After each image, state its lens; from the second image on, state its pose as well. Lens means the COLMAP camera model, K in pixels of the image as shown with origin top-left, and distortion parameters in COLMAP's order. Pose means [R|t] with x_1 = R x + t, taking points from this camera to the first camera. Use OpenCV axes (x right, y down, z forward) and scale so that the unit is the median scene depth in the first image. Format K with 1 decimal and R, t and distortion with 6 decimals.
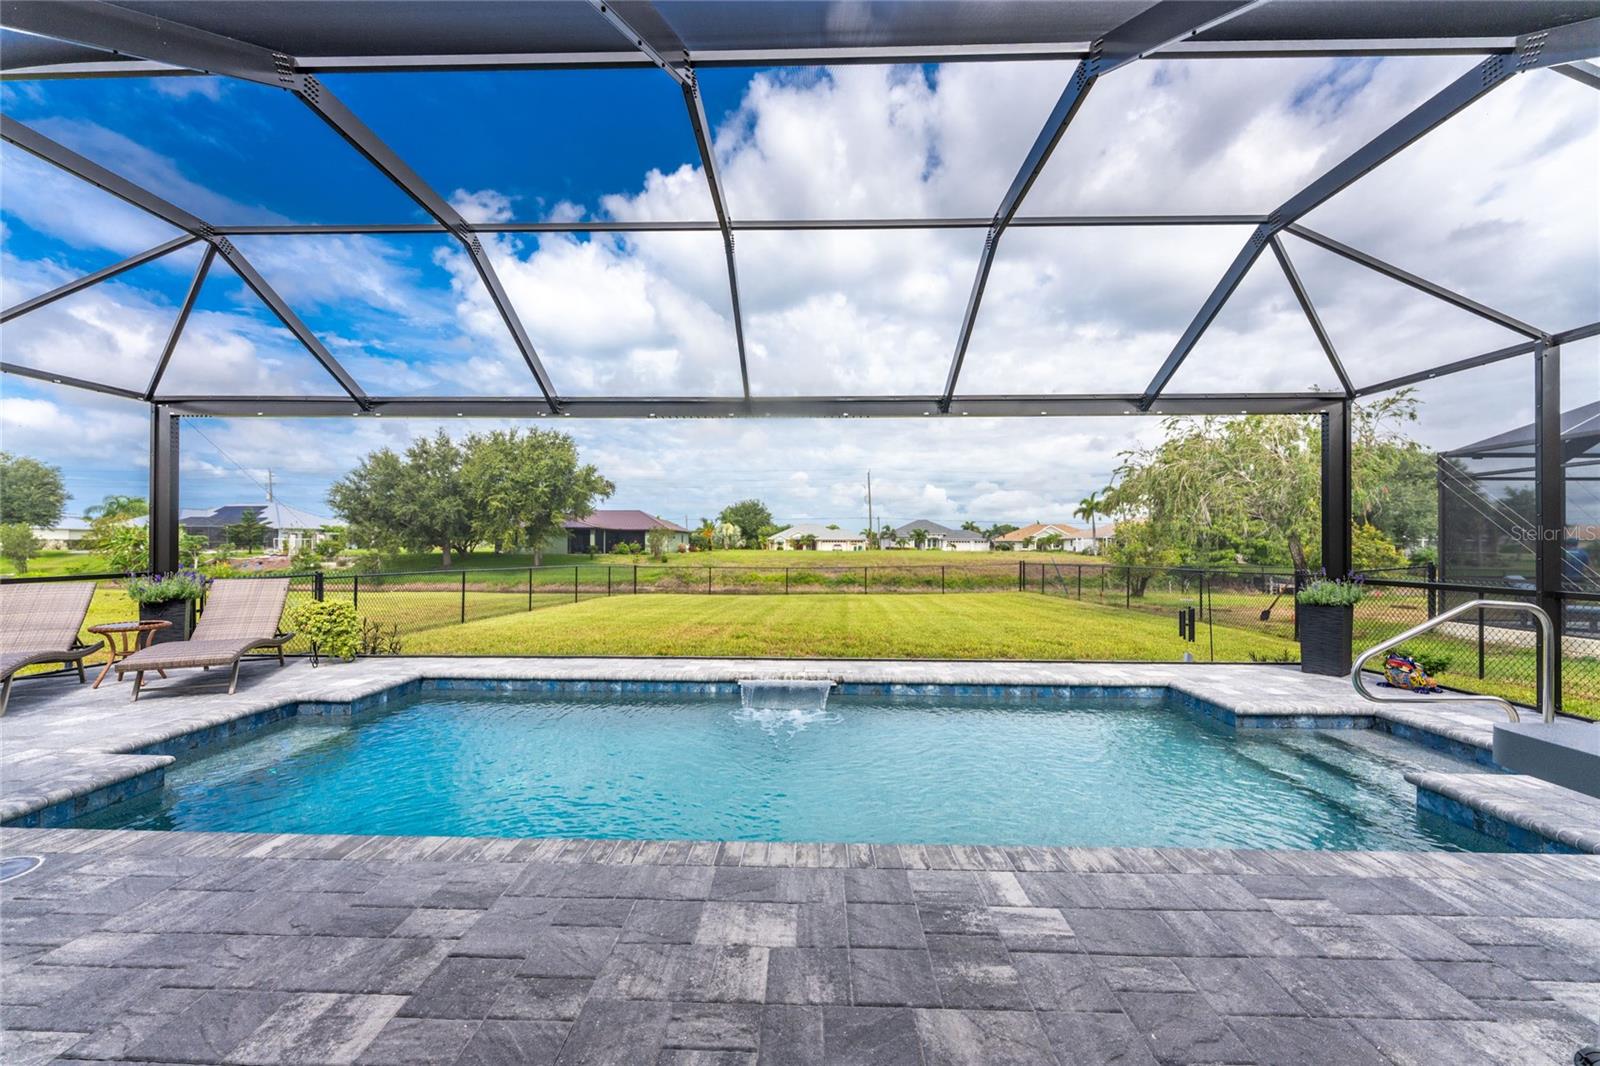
lens RADIAL K [[641.1, 0, 792.9], [0, 641.1, 536.1], [0, 0, 1]] dist [0.000110, -0.000098]
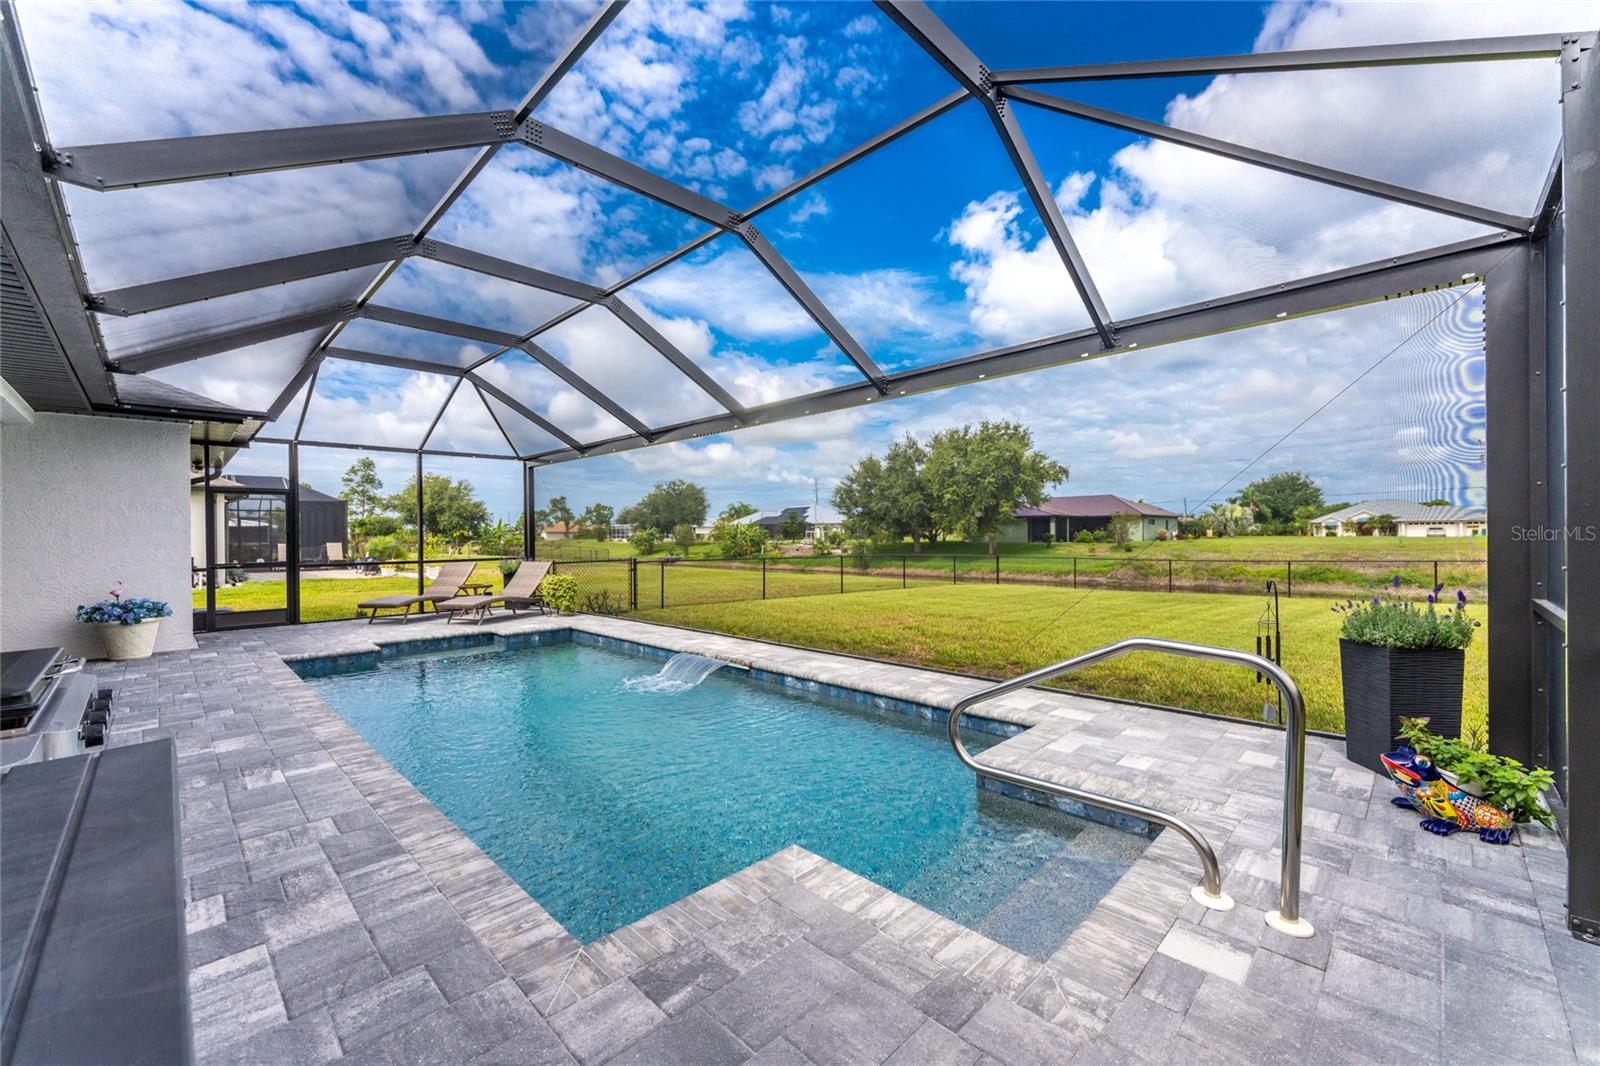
lens RADIAL K [[641.1, 0, 792.9], [0, 641.1, 536.1], [0, 0, 1]] dist [0.000110, -0.000098]
pose [[0.723502, -0.009398, -0.690258, 0.088249], [0.022312, 0.999703, 0.009776, -0.000217], [0.689962, -0.022474, 0.723497, 0.027074]]
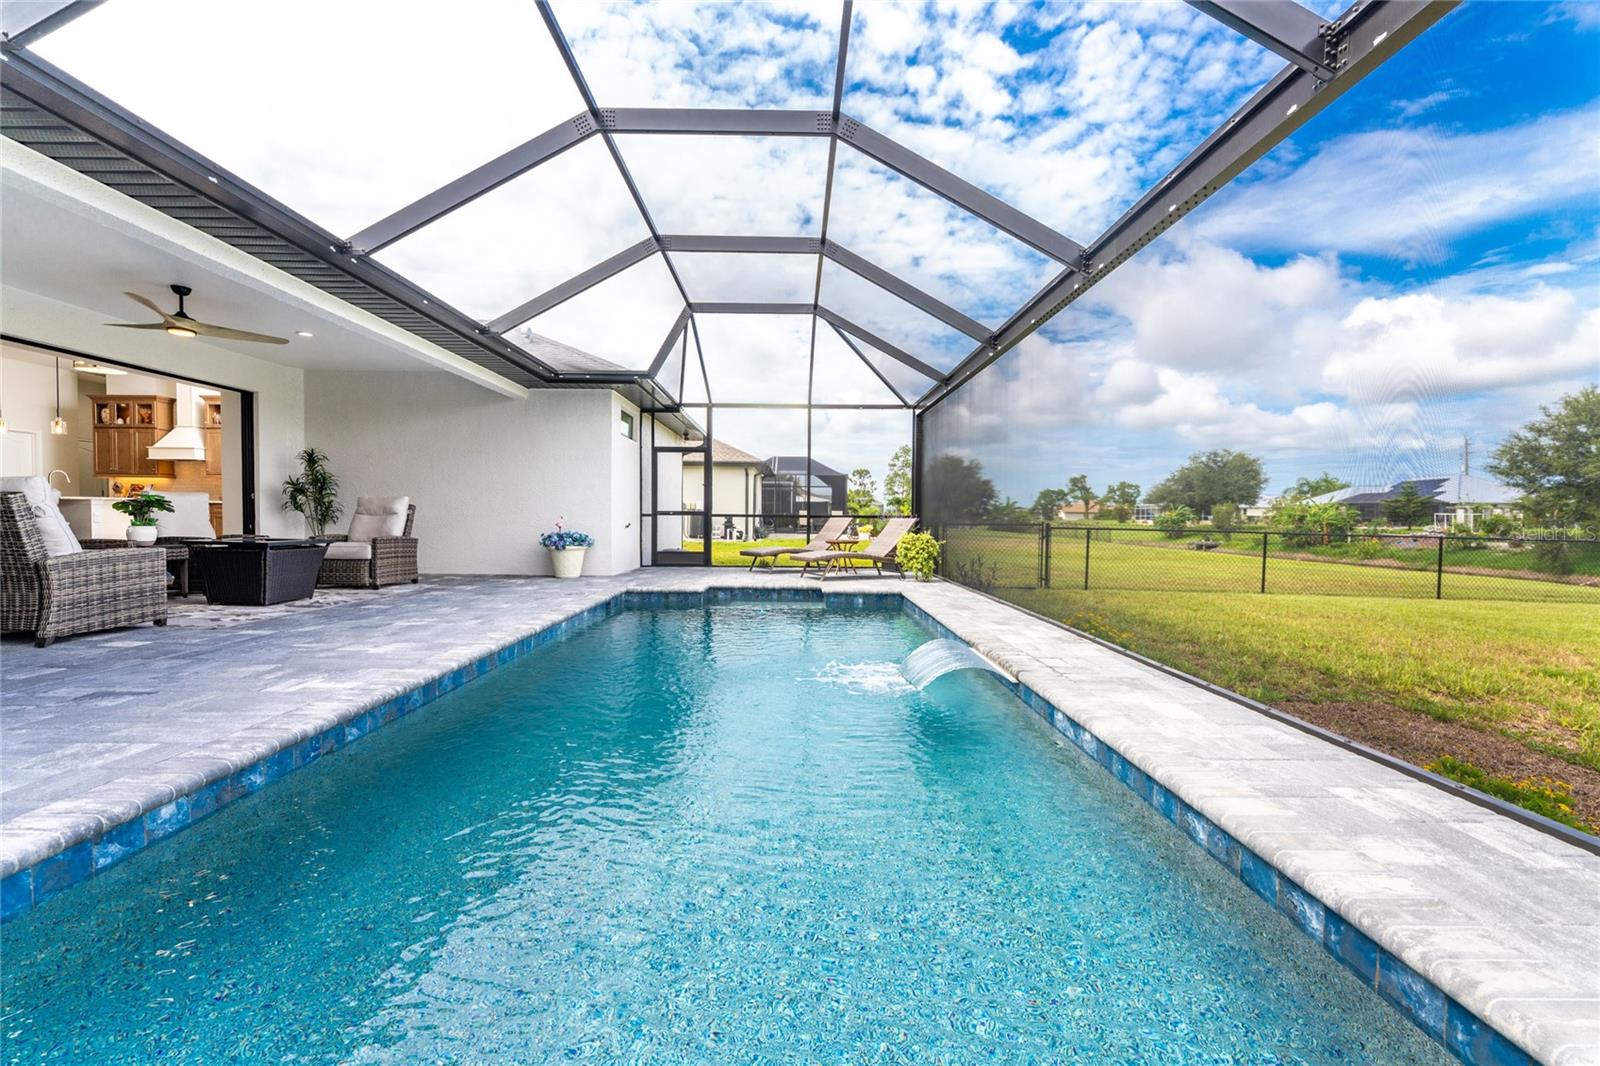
lens RADIAL K [[641.1, 0, 792.9], [0, 641.1, 536.1], [0, 0, 1]] dist [0.000110, -0.000098]
pose [[0.029188, 0.028285, -0.999174, 0.069043], [0.003156, 0.999592, 0.028389, 0.007131], [0.999569, -0.003982, 0.029087, 0.076838]]
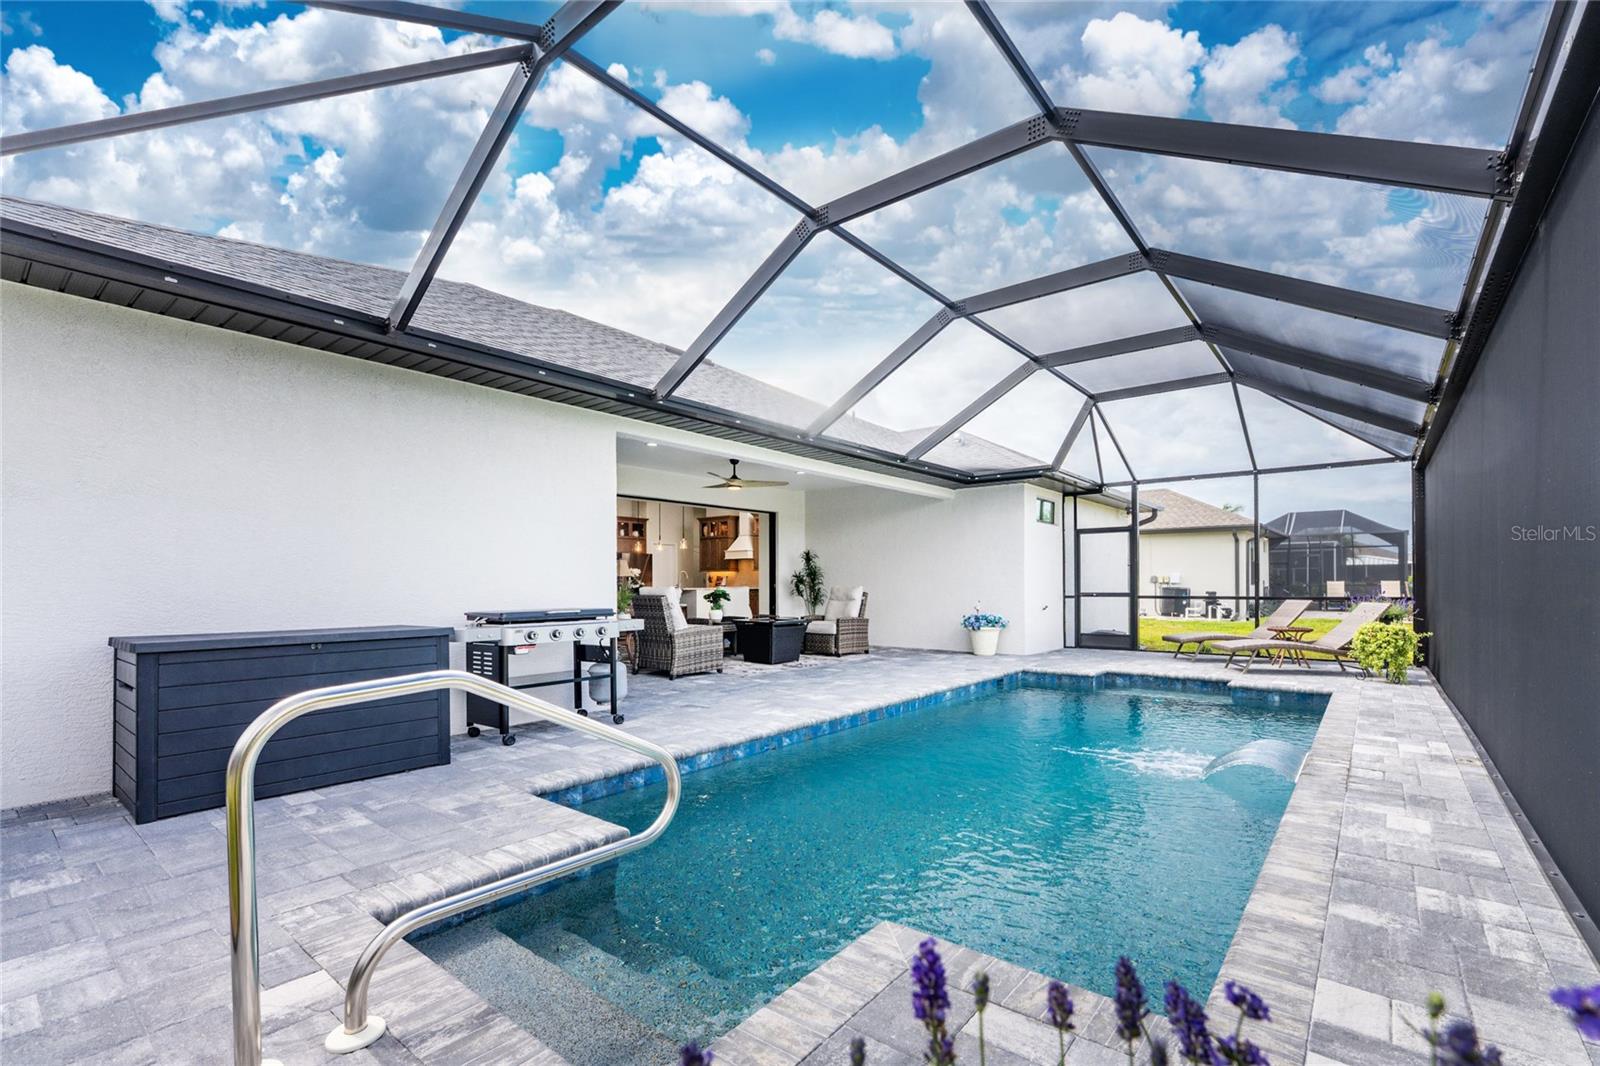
lens RADIAL K [[700.7, 0, 813.0], [0, 700.7, 584.5], [0, 0, 1]] dist [-0.000246, 0.000017]
pose [[-0.602724, -0.000077, -0.797950, 0.091835], [0.011901, 0.999888, -0.009086, 0.003520], [0.797861, -0.014973, -0.602655, 0.104032]]
